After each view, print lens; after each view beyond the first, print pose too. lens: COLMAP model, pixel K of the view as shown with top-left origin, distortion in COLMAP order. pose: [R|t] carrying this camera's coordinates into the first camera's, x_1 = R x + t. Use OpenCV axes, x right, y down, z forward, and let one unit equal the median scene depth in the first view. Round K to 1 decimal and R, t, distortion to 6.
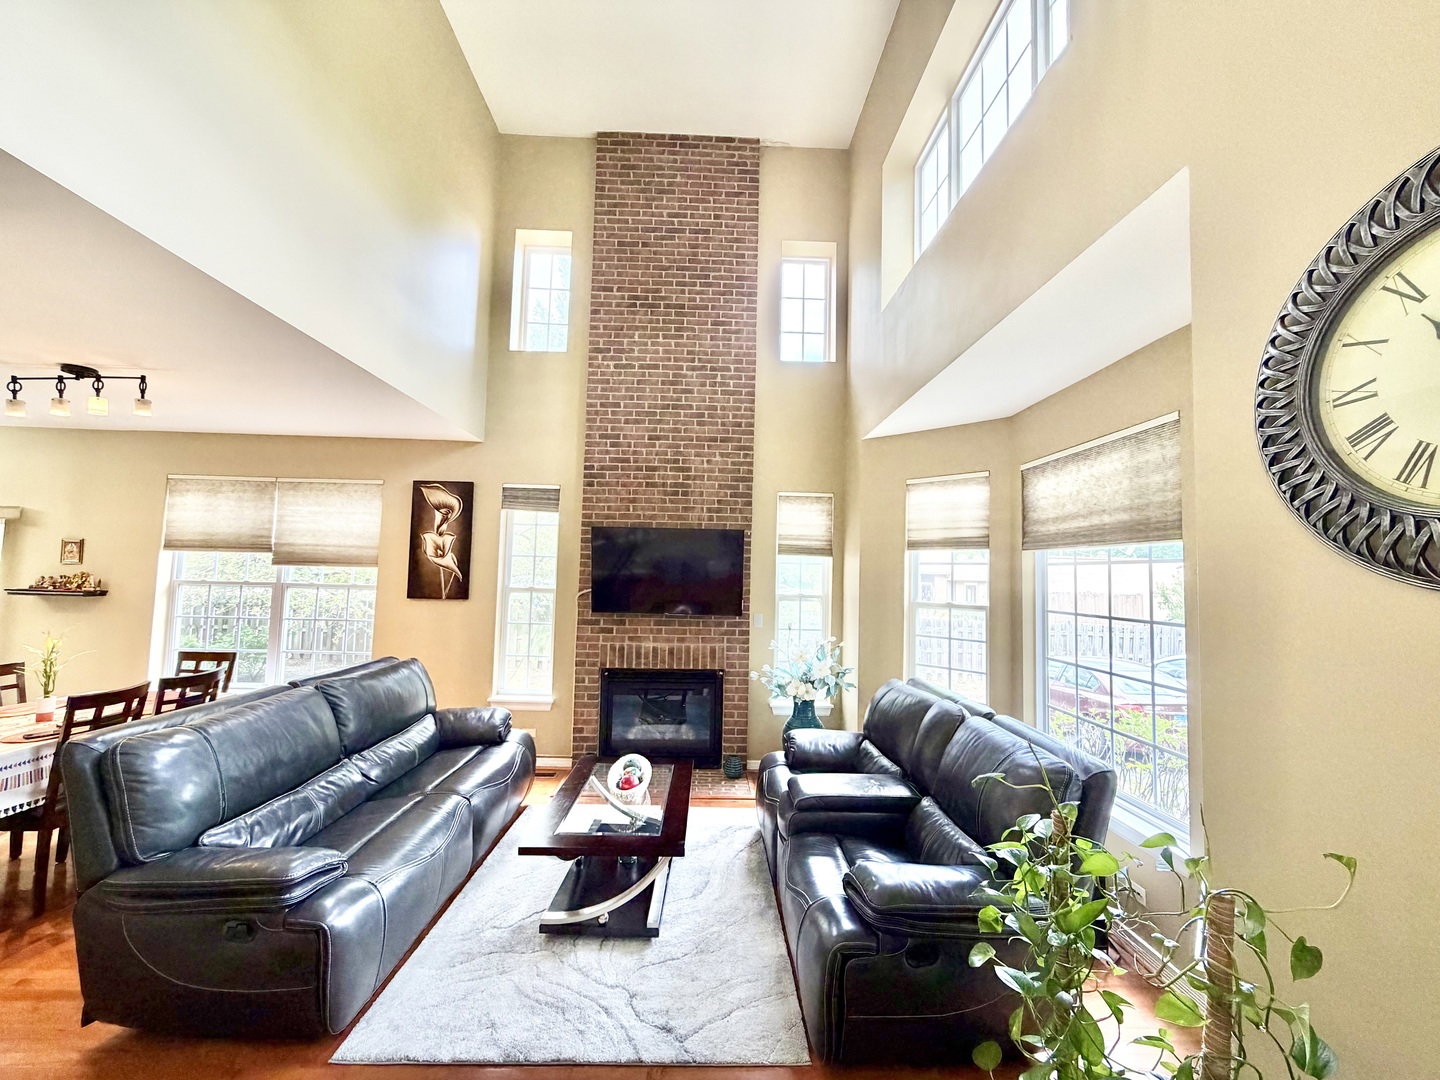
lens RADIAL K [[577.8, 0, 720.4], [0, 577.8, 537.5], [0, 0, 1]] dist [-0.001492, -0.000359]
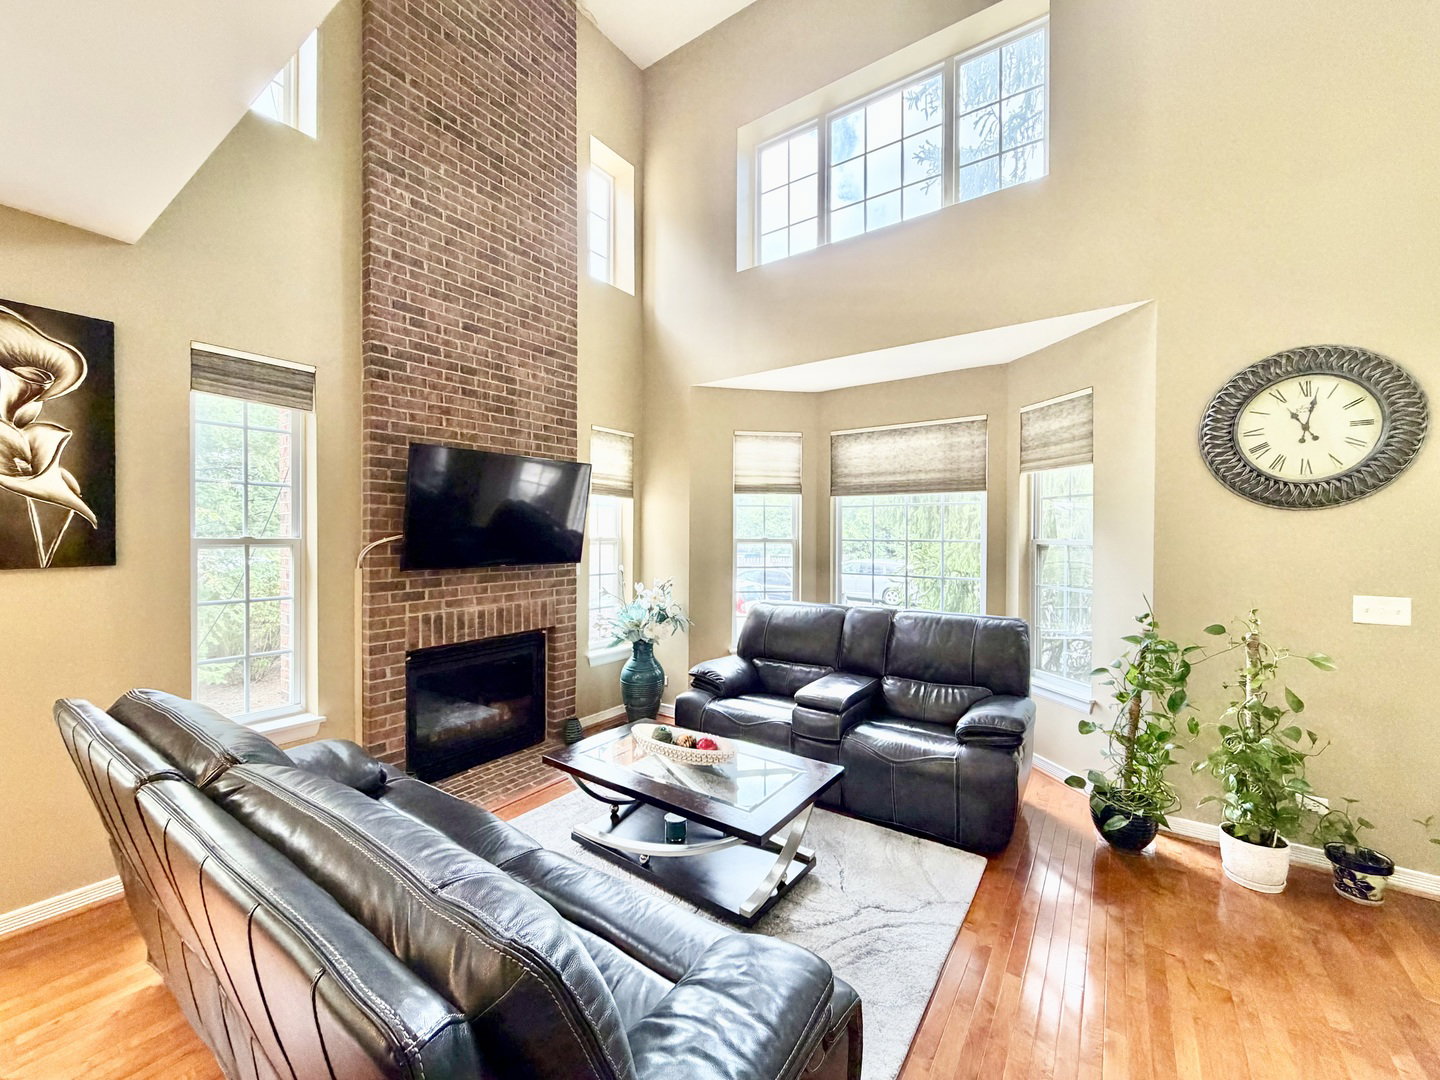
lens RADIAL K [[577.8, 0, 718.6], [0, 577.8, 538.9], [0, 0, 1]] dist [-0.001492, -0.000359]
pose [[0.595096, -0.028789, 0.803139, -0.530197], [-0.039854, 0.997071, 0.065271, 0.033007], [-0.802666, -0.070851, 0.592205, 0.303580]]
